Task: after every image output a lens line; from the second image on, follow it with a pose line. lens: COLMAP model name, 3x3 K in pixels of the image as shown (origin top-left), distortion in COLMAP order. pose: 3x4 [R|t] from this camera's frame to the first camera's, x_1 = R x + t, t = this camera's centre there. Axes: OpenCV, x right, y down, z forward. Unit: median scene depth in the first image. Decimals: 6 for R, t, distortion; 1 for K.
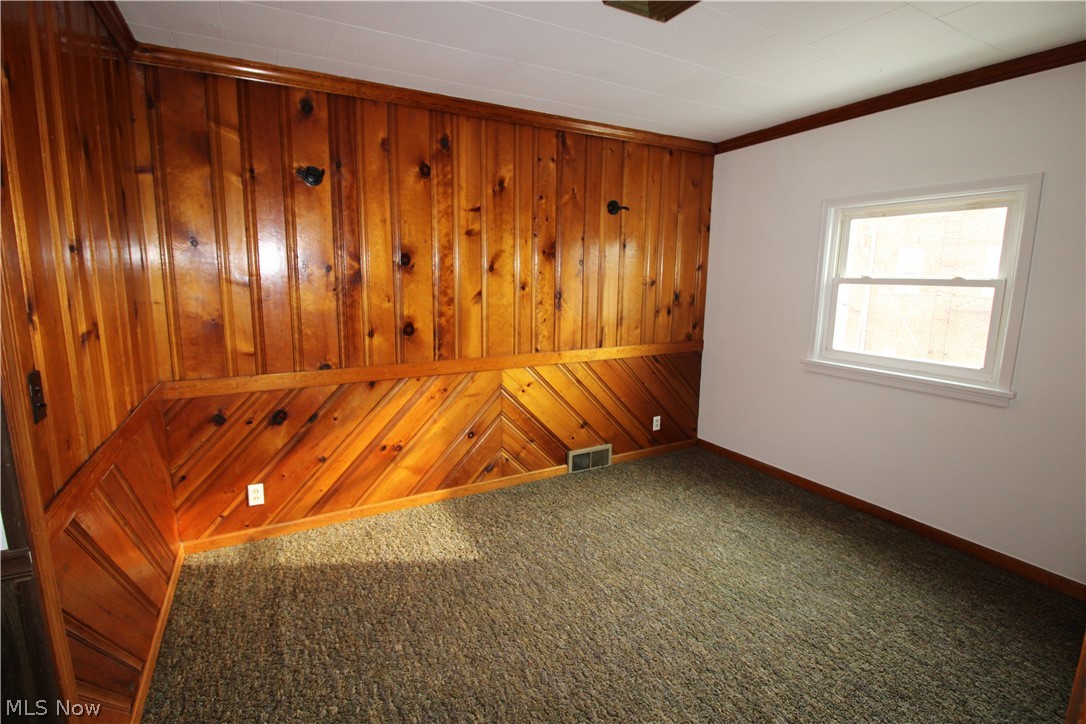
lens RADIAL K [[499.8, 0, 541.3], [0, 499.8, 355.3], [0, 0, 1]] dist [-0.001766, -0.011421]
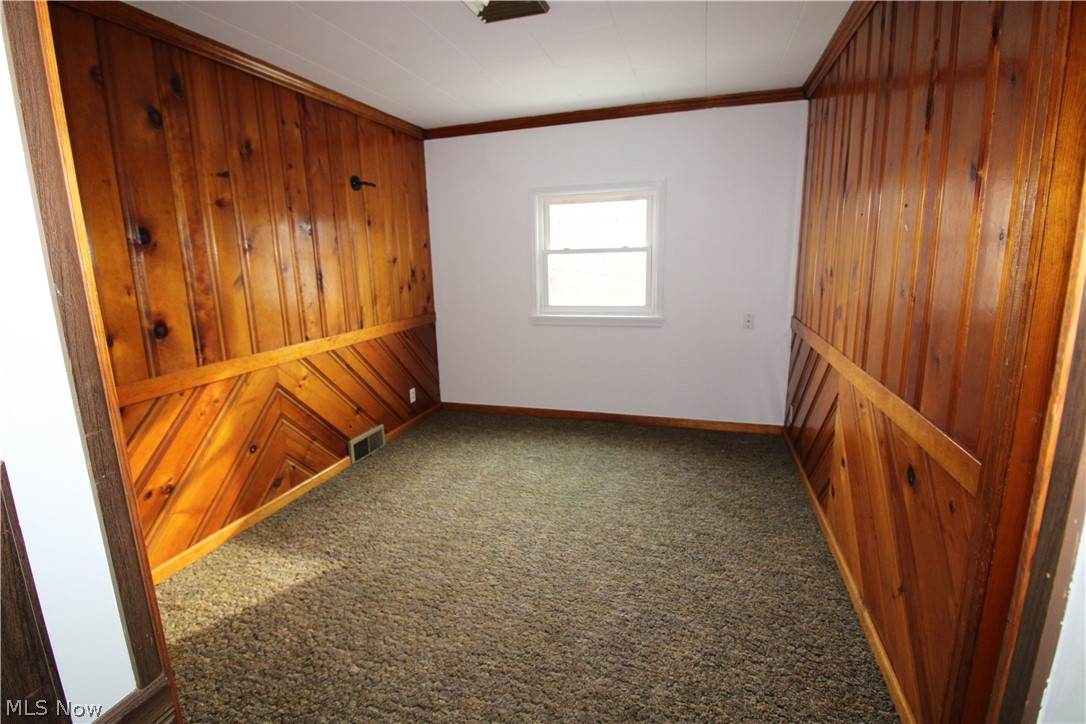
lens RADIAL K [[500.5, 0, 539.4], [0, 500.5, 353.5], [0, 0, 1]] dist [-0.000165, -0.013451]
pose [[0.722653, -0.159623, 0.672527, -0.346160], [0.141685, 0.986518, 0.081903, 0.002147], [-0.676534, 0.036099, 0.735526, 0.063706]]
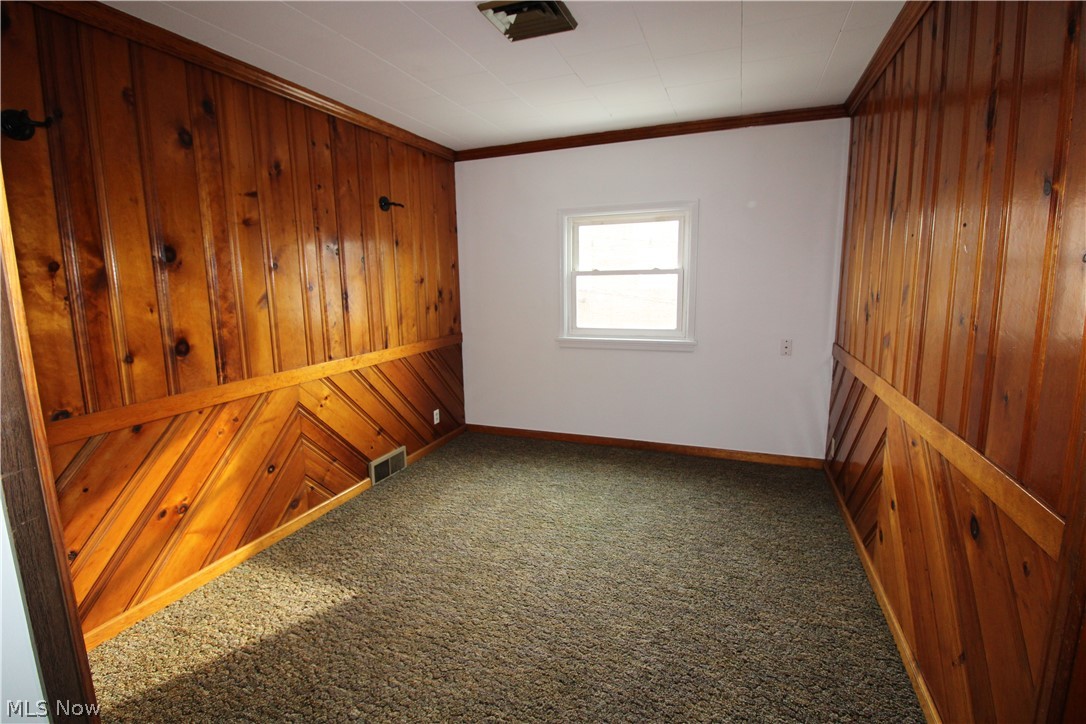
lens RADIAL K [[499.8, 0, 541.3], [0, 499.8, 355.3], [0, 0, 1]] dist [-0.001766, -0.011421]
pose [[0.764378, -0.120895, 0.633333, -0.312491], [0.126999, 0.991251, 0.035940, 0.001132], [-0.632137, 0.052961, 0.773045, 0.079323]]
